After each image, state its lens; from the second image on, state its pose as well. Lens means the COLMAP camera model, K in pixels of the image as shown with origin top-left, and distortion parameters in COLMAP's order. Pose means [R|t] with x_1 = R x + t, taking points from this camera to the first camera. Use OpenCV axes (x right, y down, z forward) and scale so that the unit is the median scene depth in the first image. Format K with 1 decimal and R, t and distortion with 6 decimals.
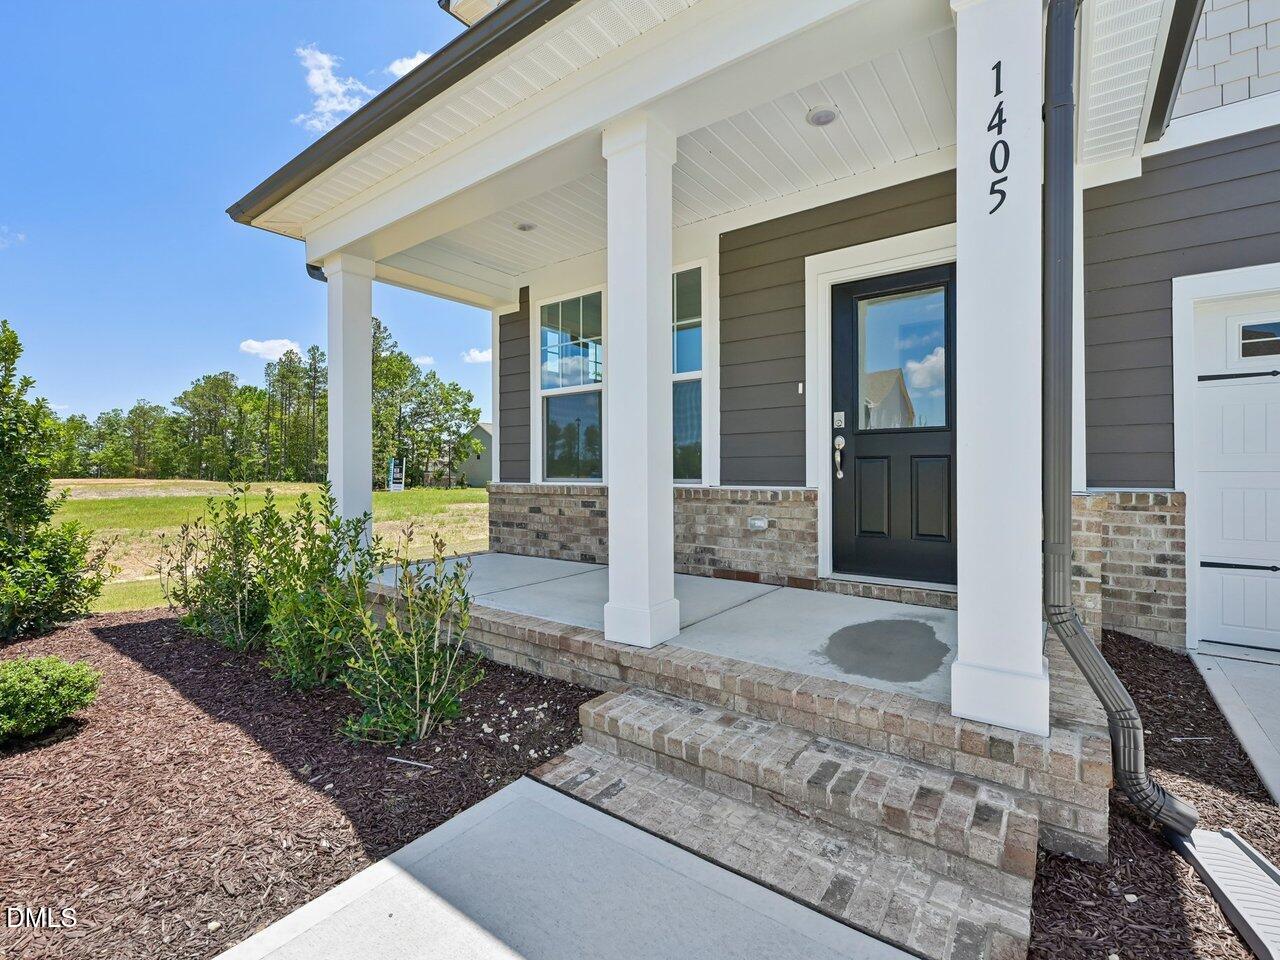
lens RADIAL K [[581.0, 0, 638.7], [0, 581.0, 467.0], [0, 0, 1]] dist [0.002016, -0.000147]
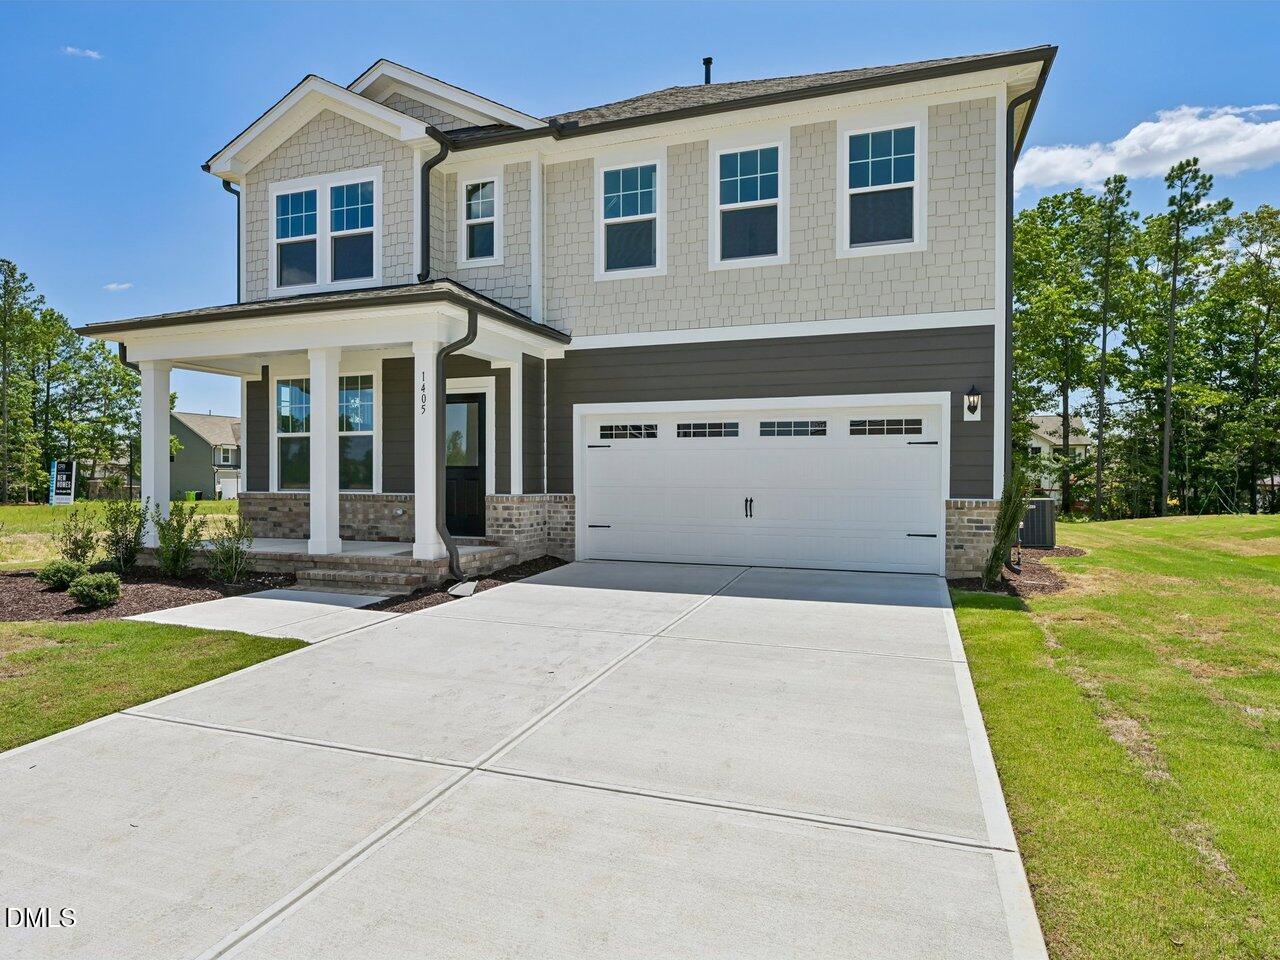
lens RADIAL K [[768.7, 0, 640.0], [0, 768.7, 480.0], [0, 0, 1]] dist [-0.001281, 0.003922]
pose [[0.958517, 0.004546, 0.284999, 0.230795], [-0.007063, 0.999945, 0.007805, -0.035347], [-0.284948, -0.009494, 0.958496, -1.622997]]
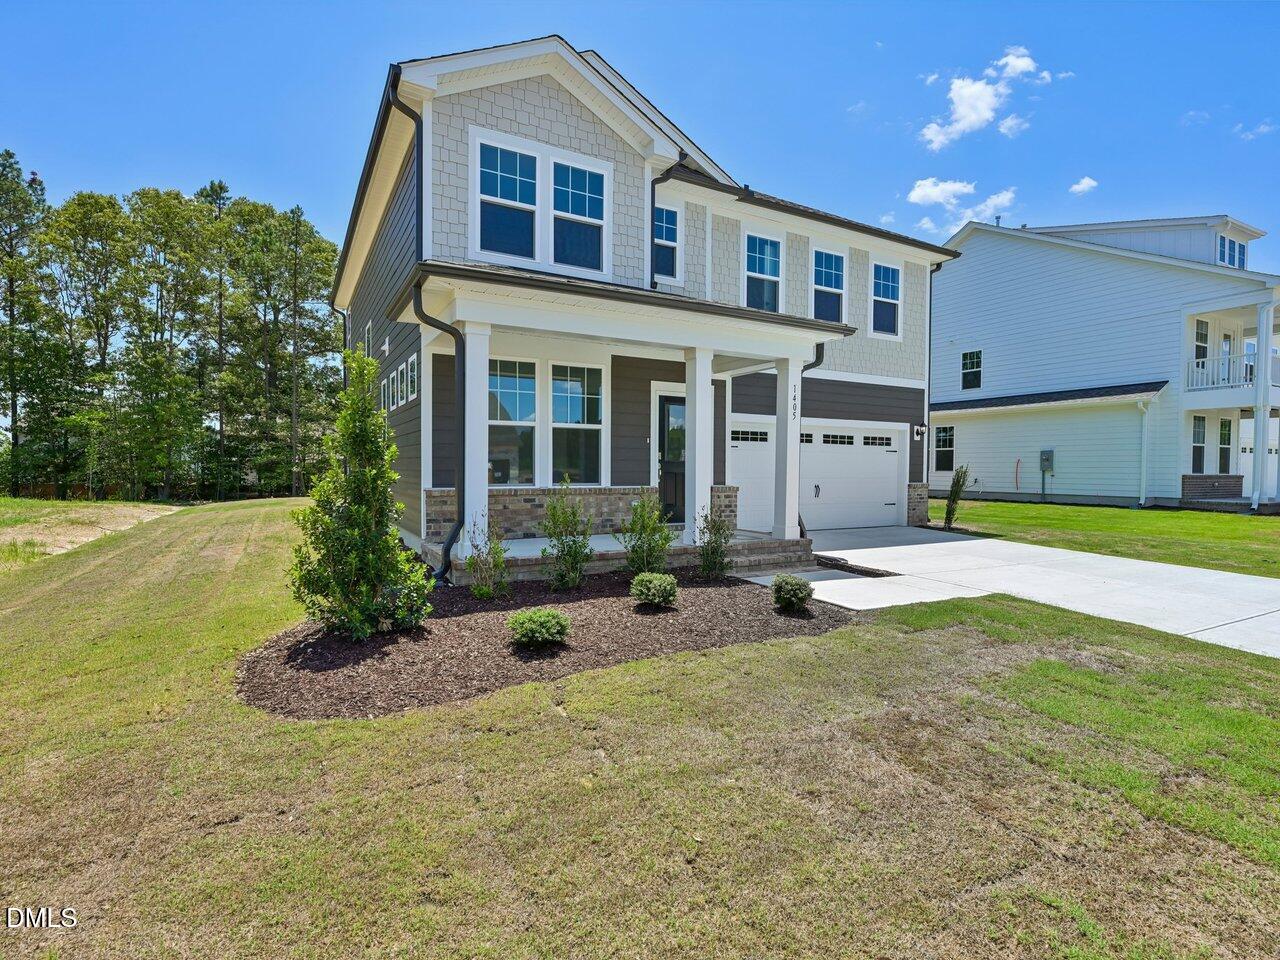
lens RADIAL K [[648.3, 0, 640.0], [0, 648.3, 480.0], [0, 0, 1]] dist [0.004292, 0.000459]
pose [[0.405141, -0.010647, 0.914192, -1.779698], [-0.012323, 0.999778, 0.017105, -0.026678], [-0.914171, -0.018196, 0.404920, 0.041556]]
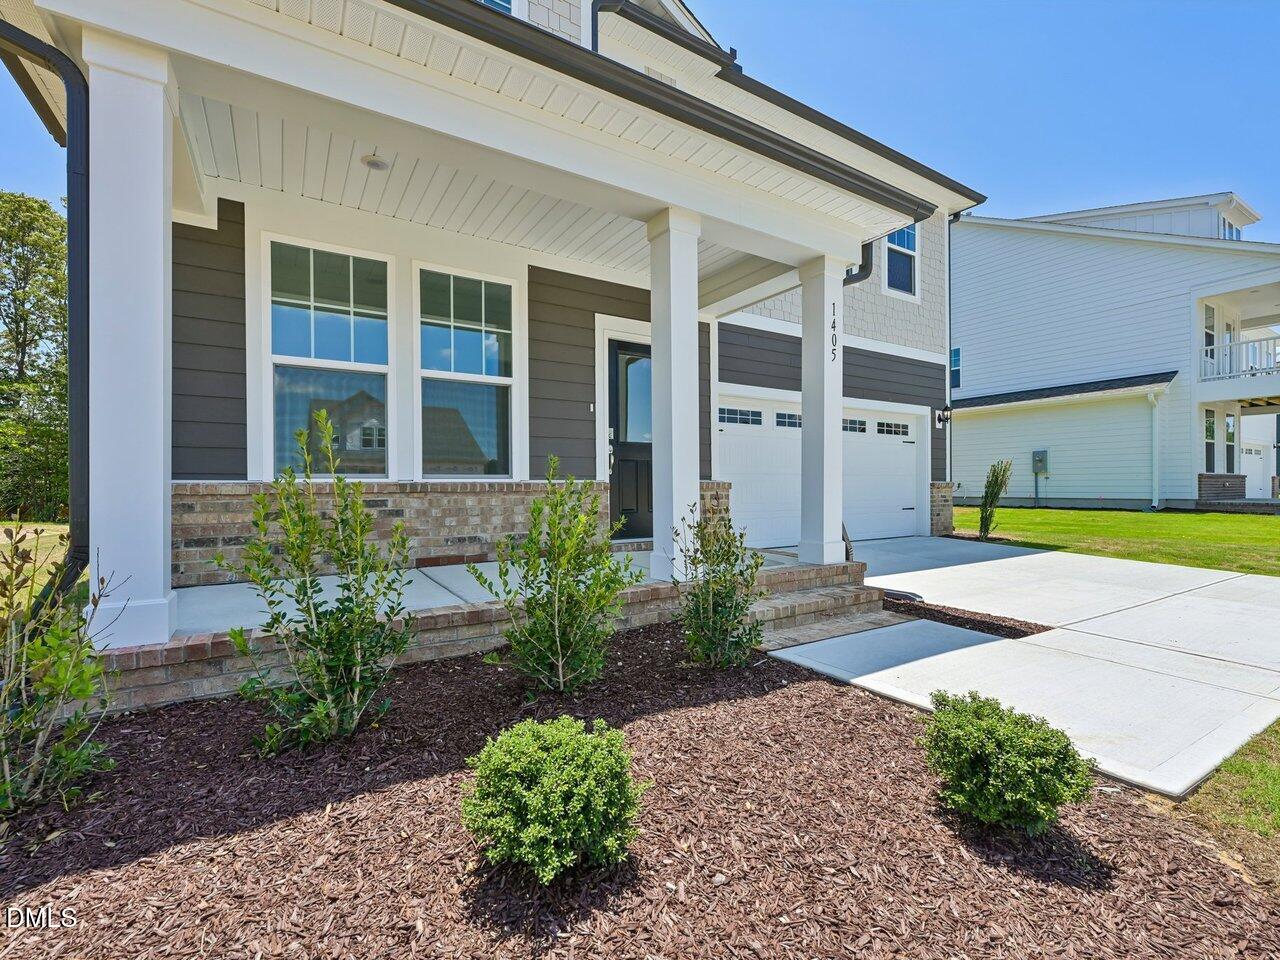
lens RADIAL K [[580.4, 0, 638.6], [0, 580.4, 479.6], [0, 0, 1]] dist [0.000672, -0.000030]
pose [[0.357679, 0.011867, 0.933769, -0.868256], [0.000075, 0.999919, -0.012737, 0.046156], [-0.933845, 0.004626, 0.357649, 0.376877]]
